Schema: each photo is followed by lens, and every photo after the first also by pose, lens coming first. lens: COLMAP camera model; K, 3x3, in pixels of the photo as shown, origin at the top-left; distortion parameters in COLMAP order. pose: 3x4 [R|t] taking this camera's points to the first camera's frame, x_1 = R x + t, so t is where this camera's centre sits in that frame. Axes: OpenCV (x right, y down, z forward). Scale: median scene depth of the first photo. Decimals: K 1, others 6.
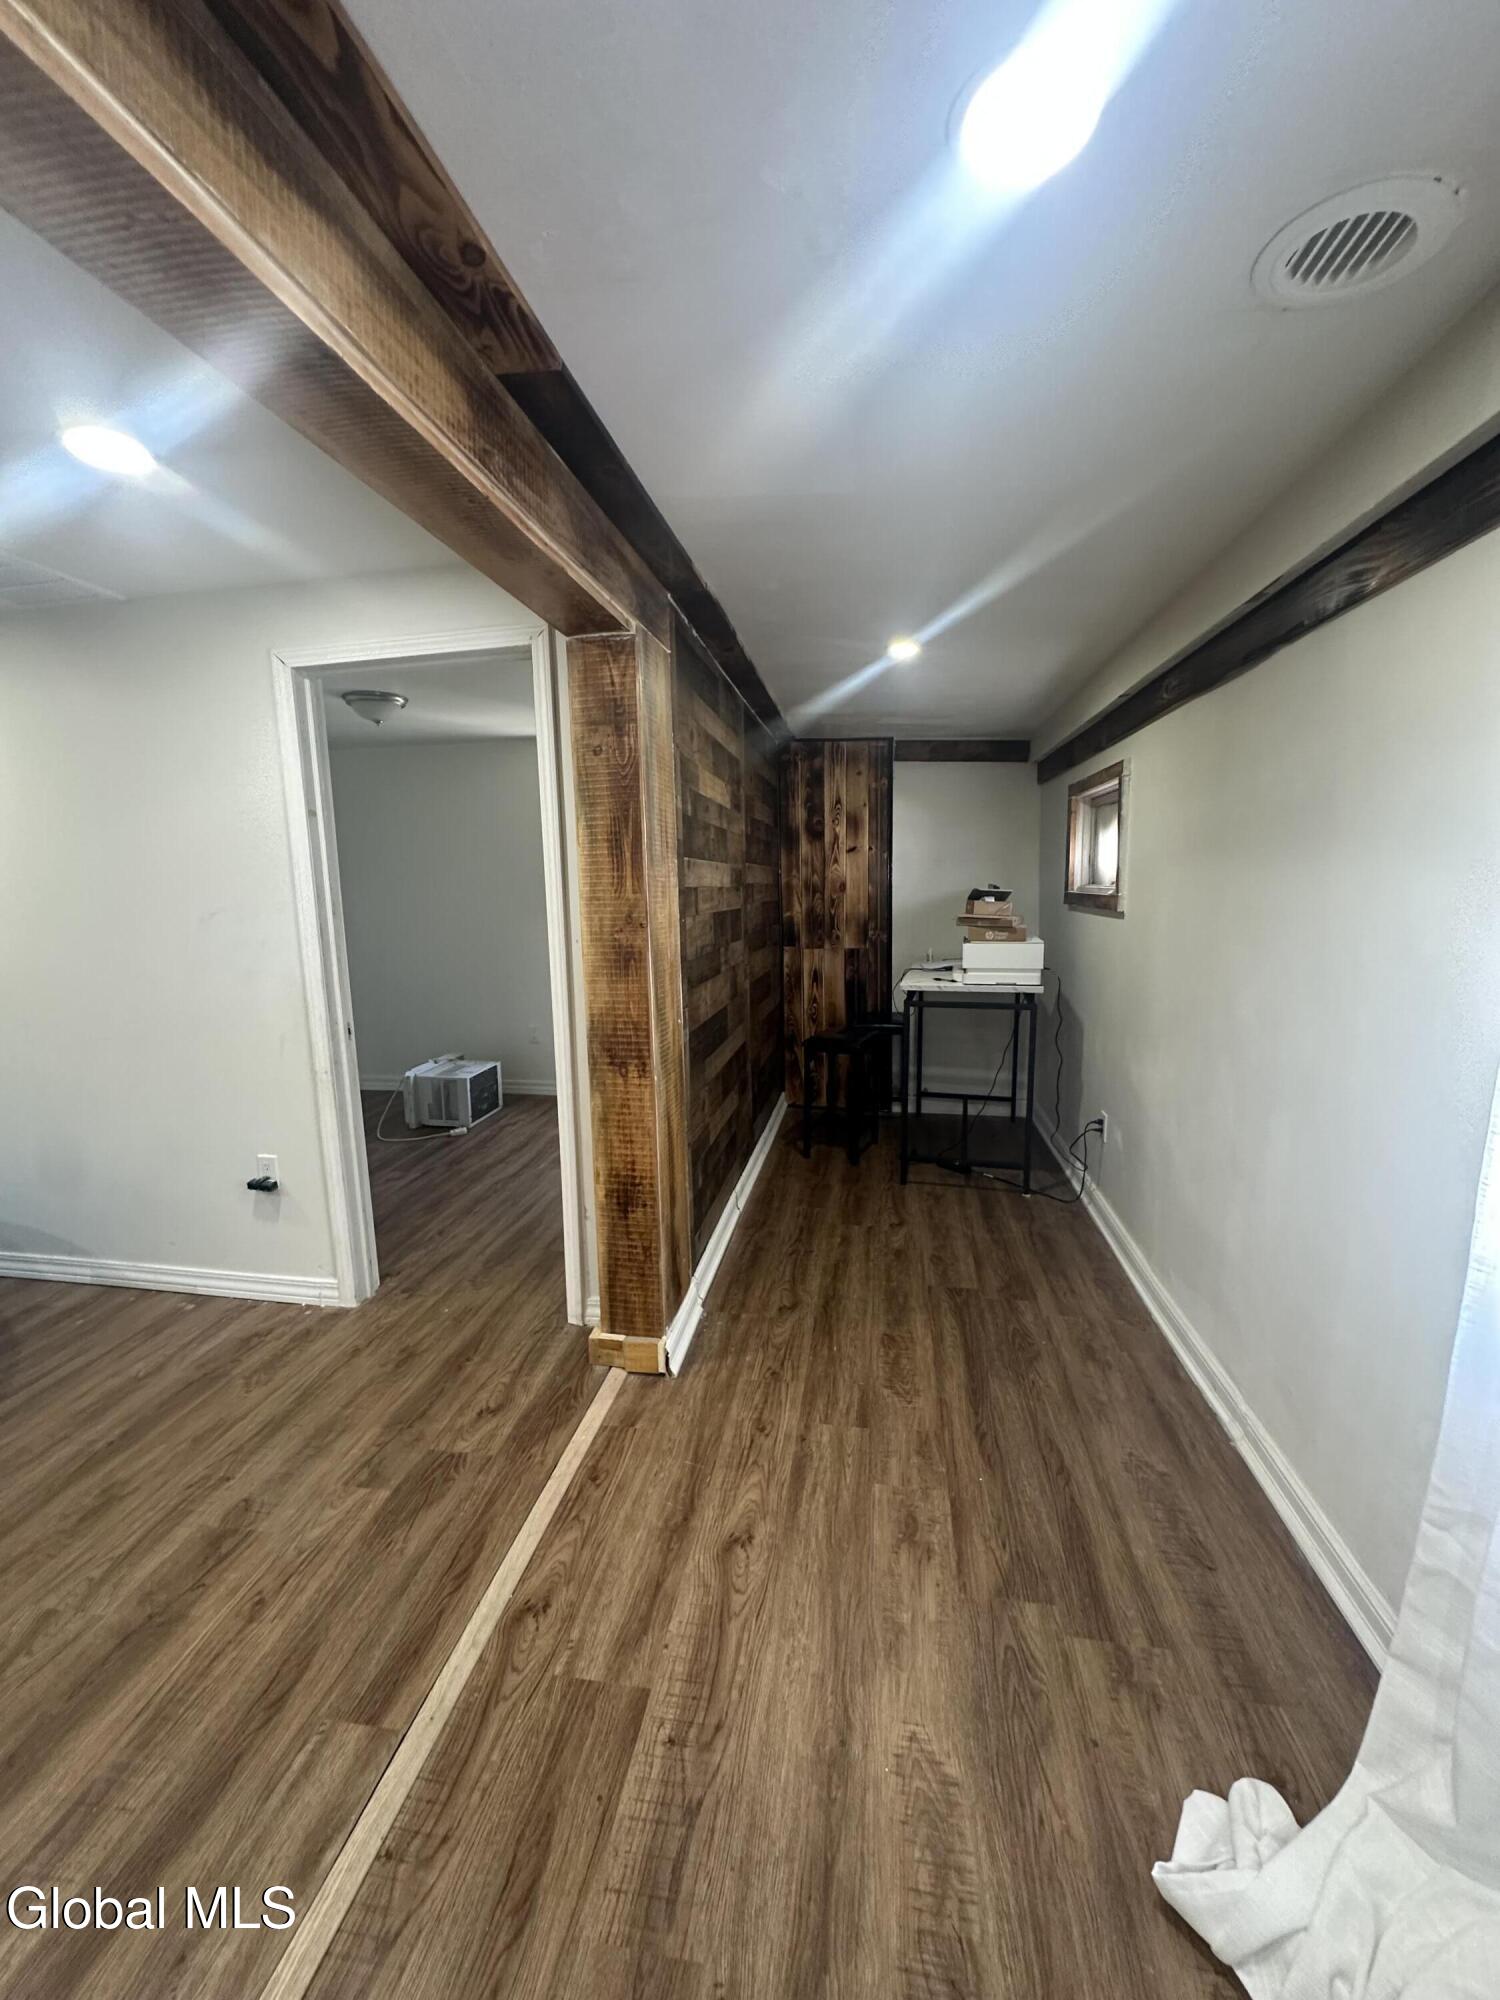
lens RADIAL K [[784.2, 0, 744.8], [0, 784.2, 1003.7], [0, 0, 1]] dist [0.000397, 0.000173]
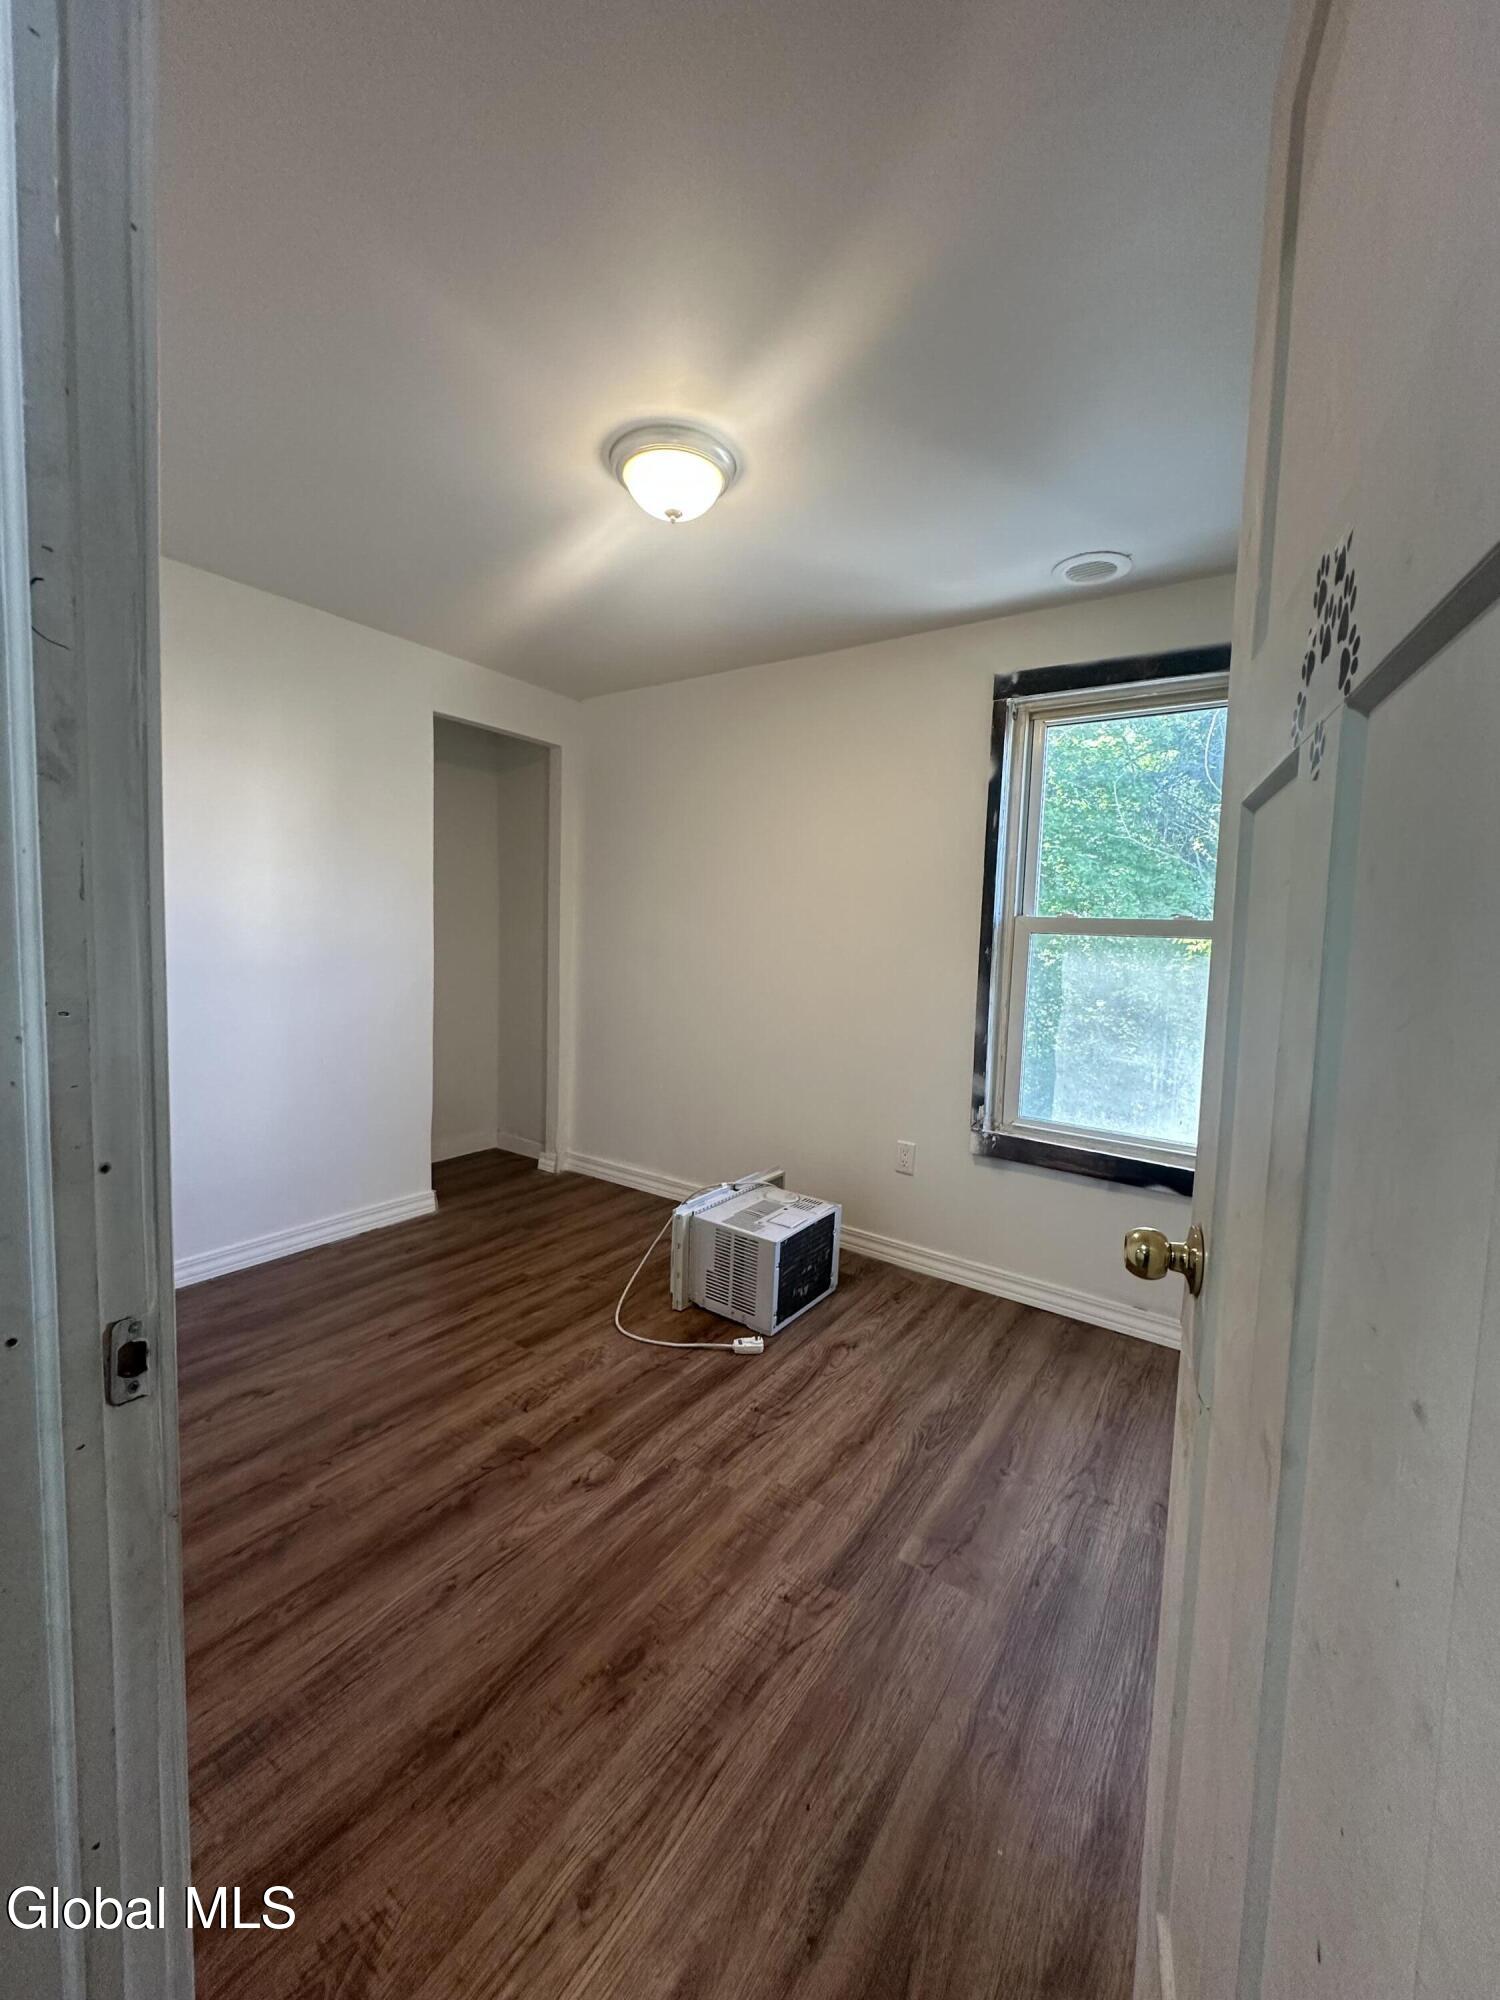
lens RADIAL K [[784.2, 0, 752.3], [0, 784.2, 993.7], [0, 0, 1]] dist [0.000397, 0.000173]
pose [[0.899937, 0.082716, -0.428103, -0.159454], [-0.113014, 0.992537, -0.045799, -0.041813], [0.421120, 0.089598, 0.902569, 0.508911]]
